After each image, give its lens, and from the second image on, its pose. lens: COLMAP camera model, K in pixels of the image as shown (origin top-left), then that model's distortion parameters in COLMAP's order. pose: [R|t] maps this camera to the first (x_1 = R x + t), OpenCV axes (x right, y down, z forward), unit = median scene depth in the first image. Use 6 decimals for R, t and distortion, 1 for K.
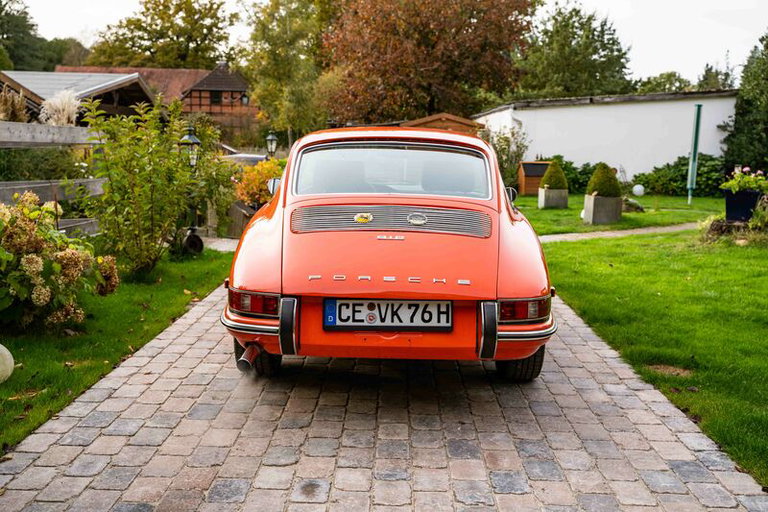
lens RADIAL K [[840.7, 0, 380.9], [0, 840.7, 254.7], [0, 0, 1]] dist [0.007539, 0.000000]
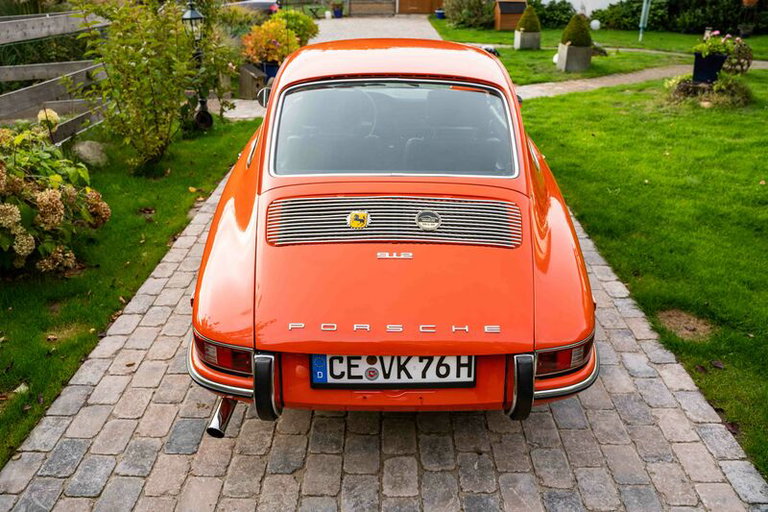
lens RADIAL K [[625.7, 0, 383.3], [0, 625.7, 258.4], [0, 0, 1]] dist [-0.086442, 0.046475]
pose [[0.999812, -0.019166, 0.002828, -0.000306], [0.017363, 0.951212, 0.308048, -0.126201], [-0.008594, -0.307941, 0.951367, 0.297756]]
